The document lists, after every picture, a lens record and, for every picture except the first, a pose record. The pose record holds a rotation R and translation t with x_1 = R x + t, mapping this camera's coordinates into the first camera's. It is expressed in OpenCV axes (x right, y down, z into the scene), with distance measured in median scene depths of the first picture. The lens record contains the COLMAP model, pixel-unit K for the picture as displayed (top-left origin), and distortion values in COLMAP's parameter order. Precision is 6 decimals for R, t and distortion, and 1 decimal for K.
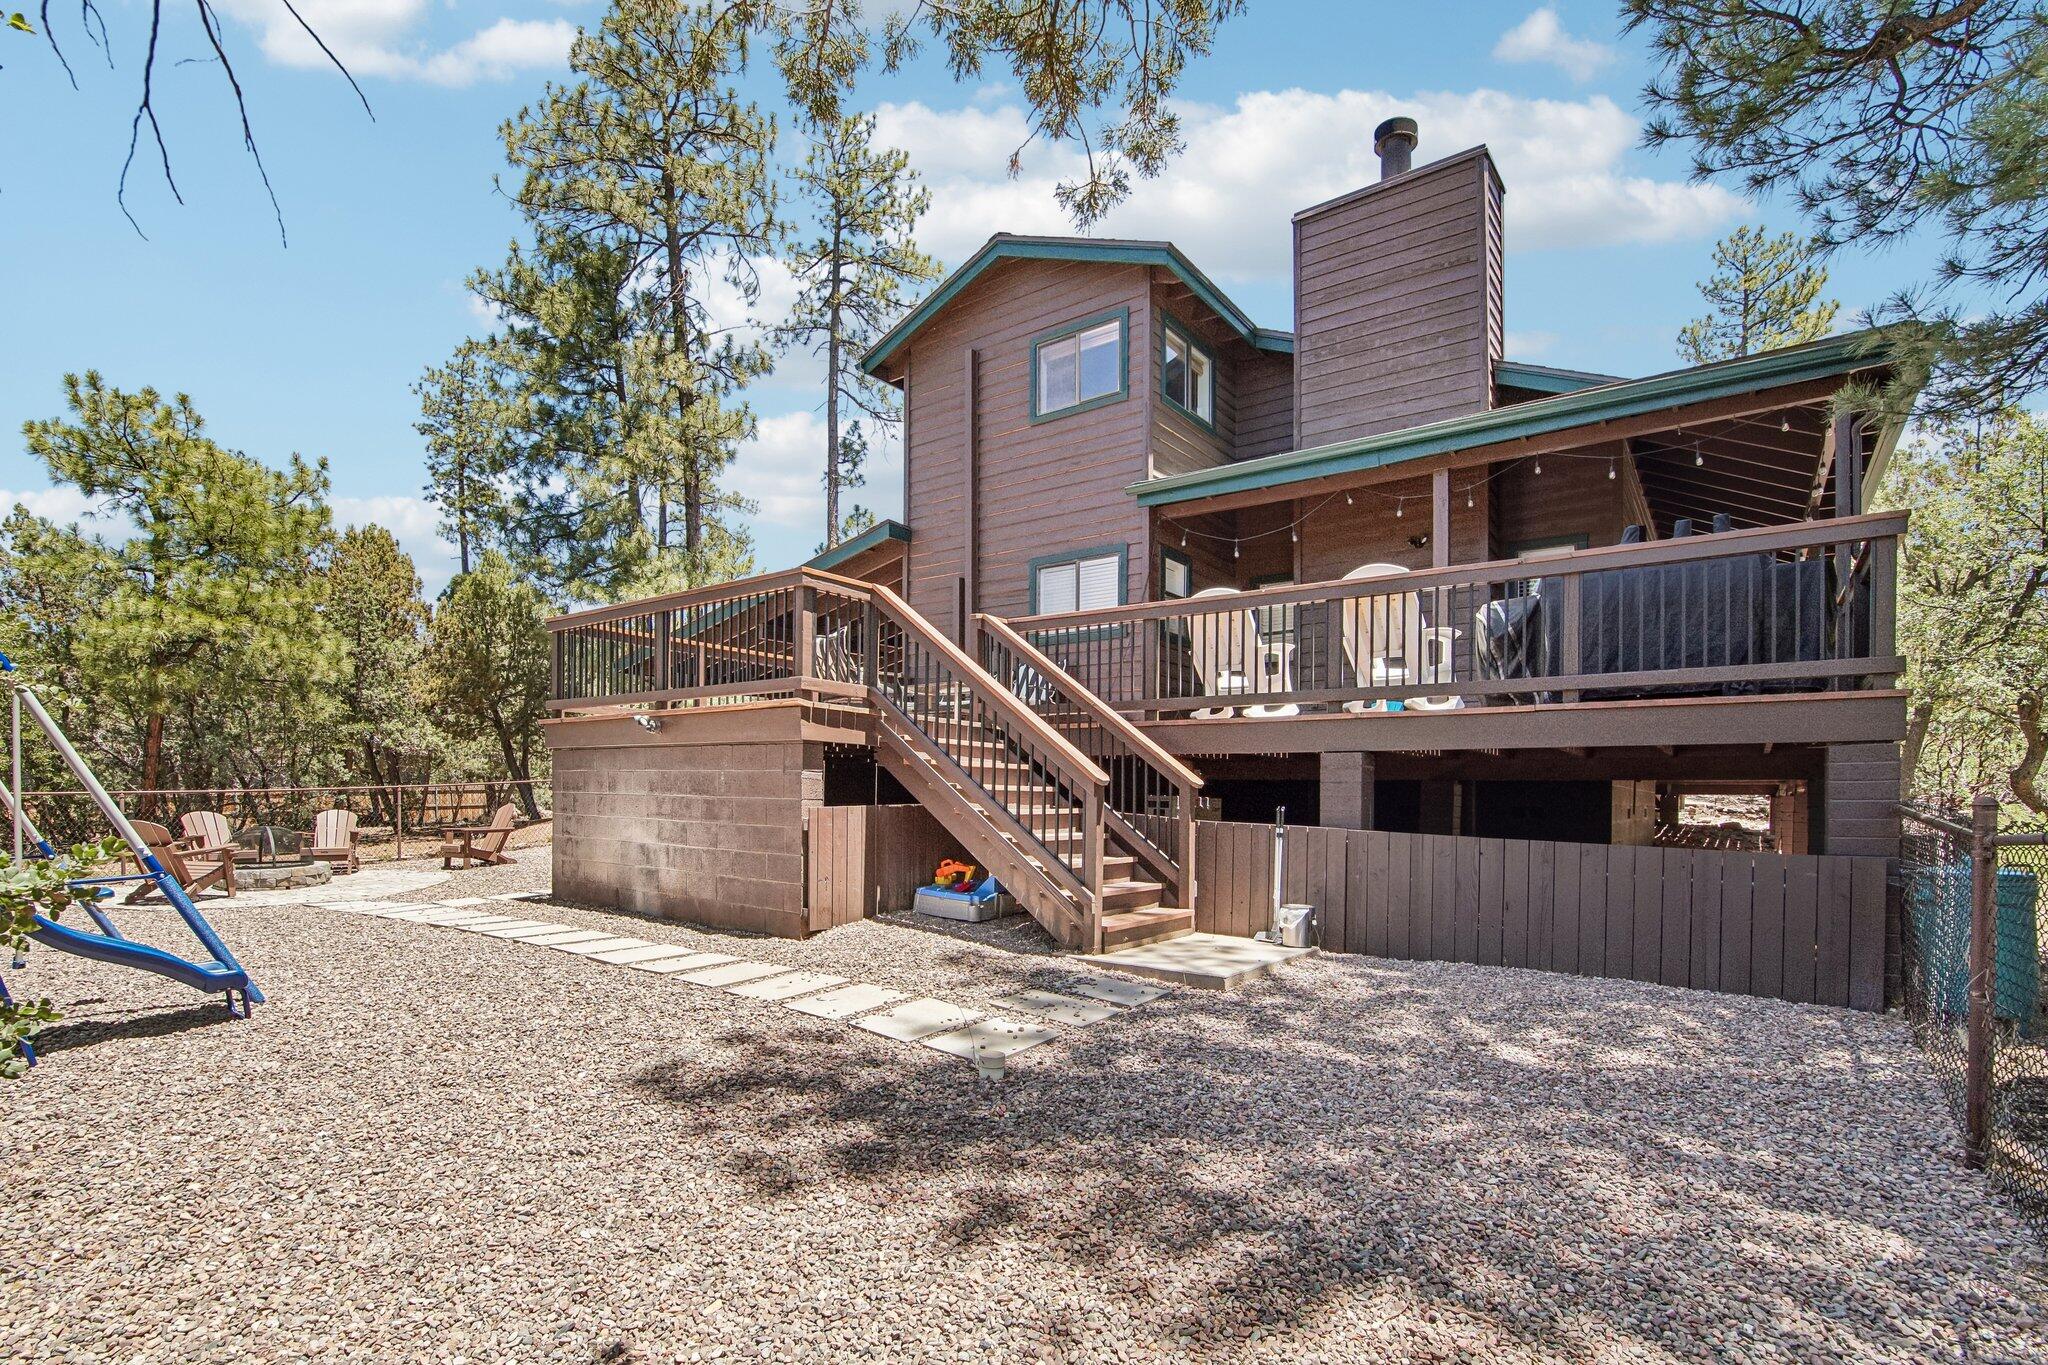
lens RADIAL K [[979.8, 0, 1024.4], [0, 979.8, 788.7], [0, 0, 1]] dist [-0.000609, -0.000094]
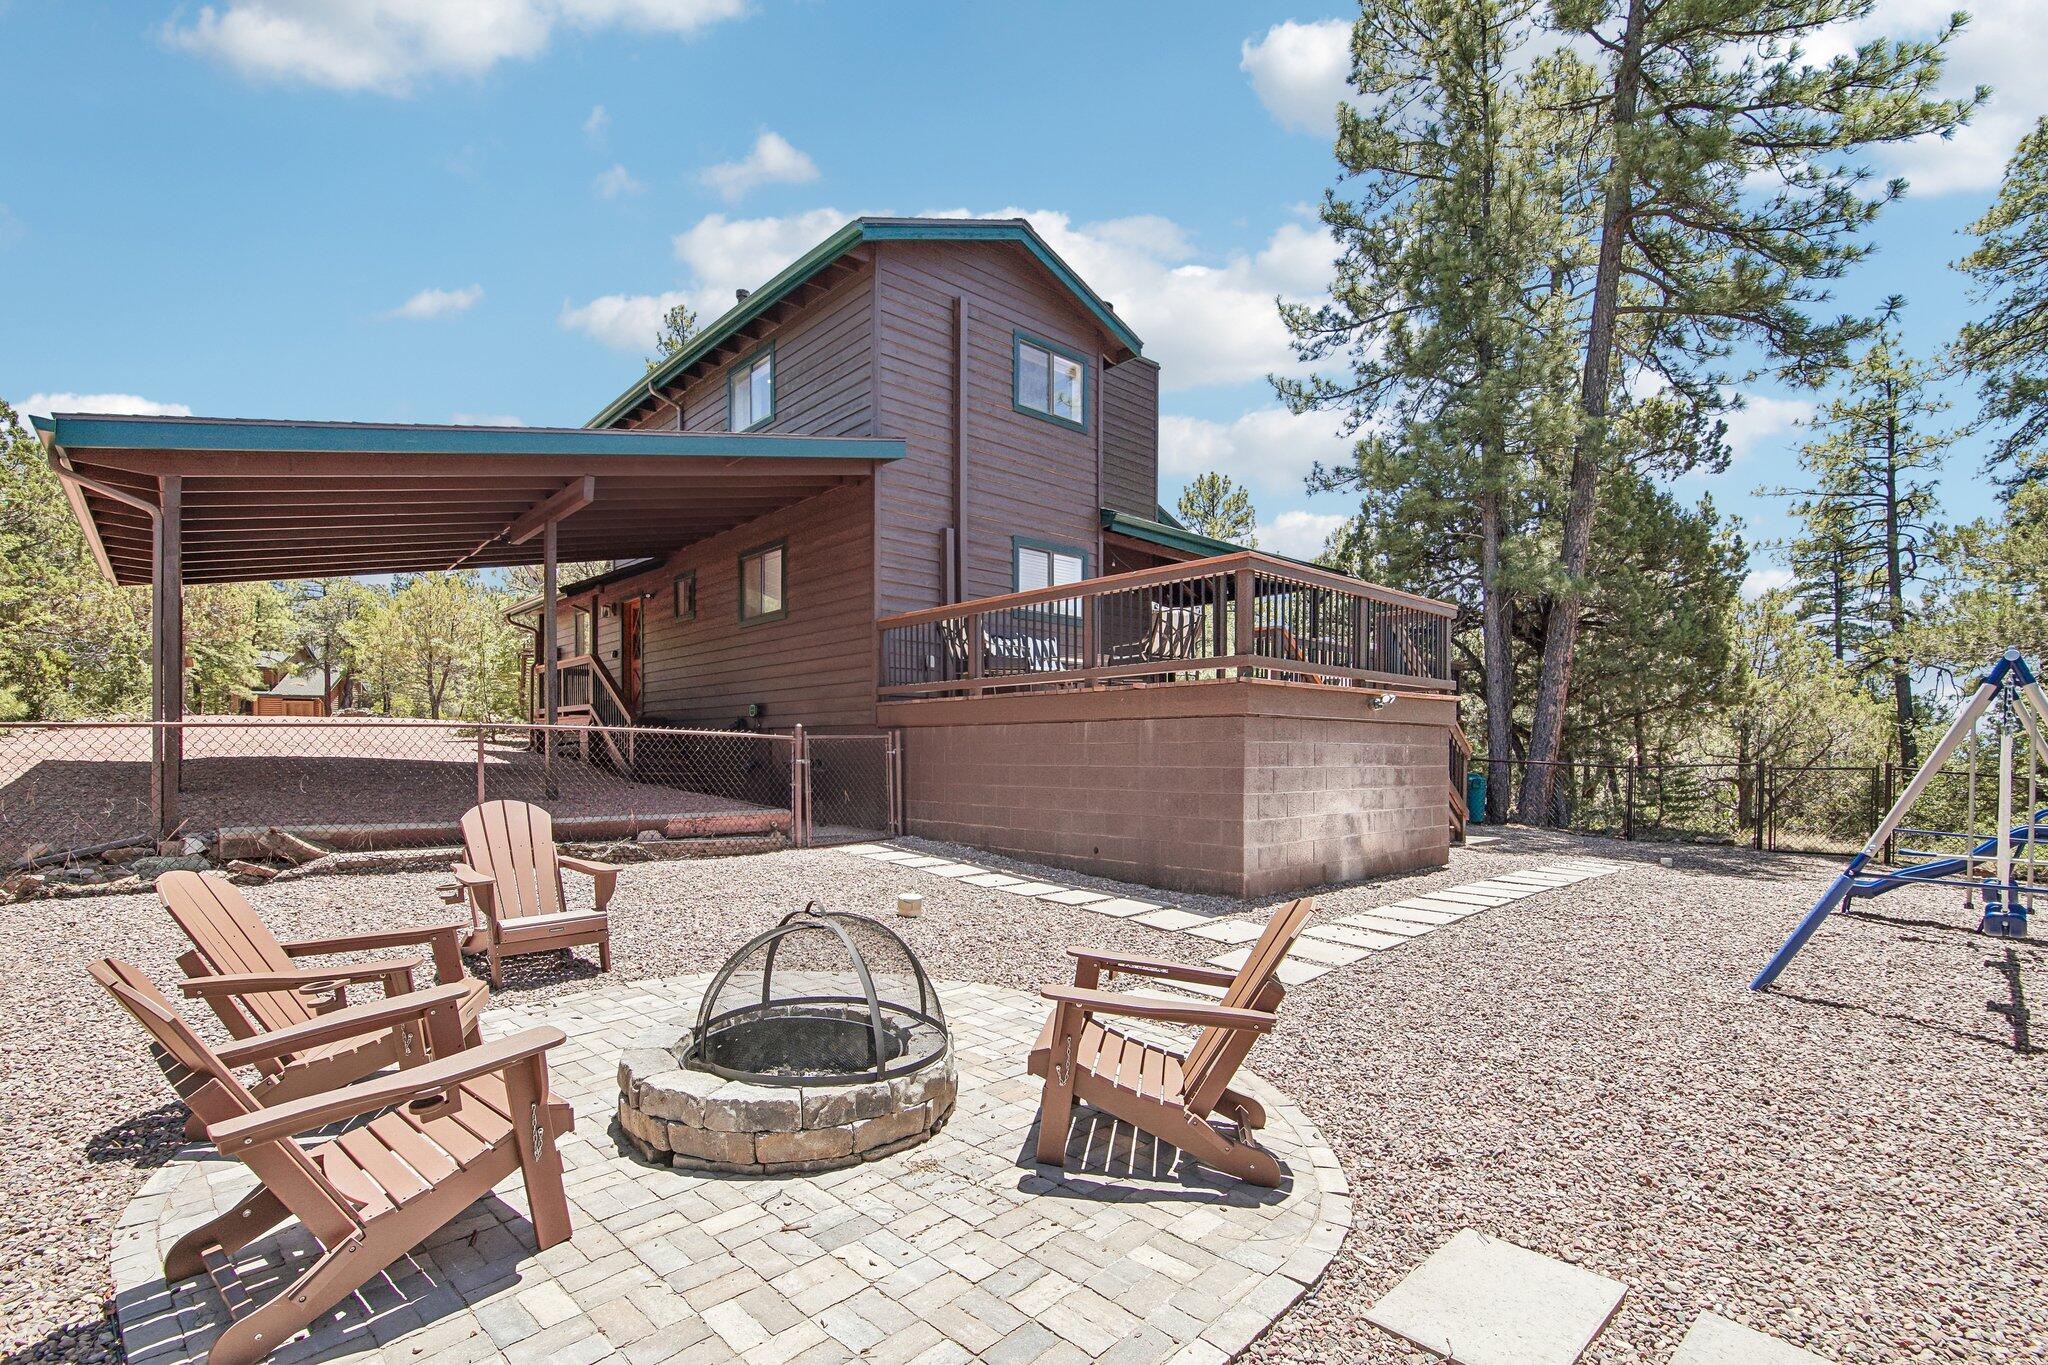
lens RADIAL K [[925.3, 0, 1031.1], [0, 925.3, 734.9], [0, 0, 1]] dist [0.000711, -0.000064]
pose [[0.193948, -0.000103, 0.981012, -0.990112], [-0.006316, 0.999979, 0.001354, -0.019097], [-0.980992, -0.006459, 0.193943, 0.794836]]
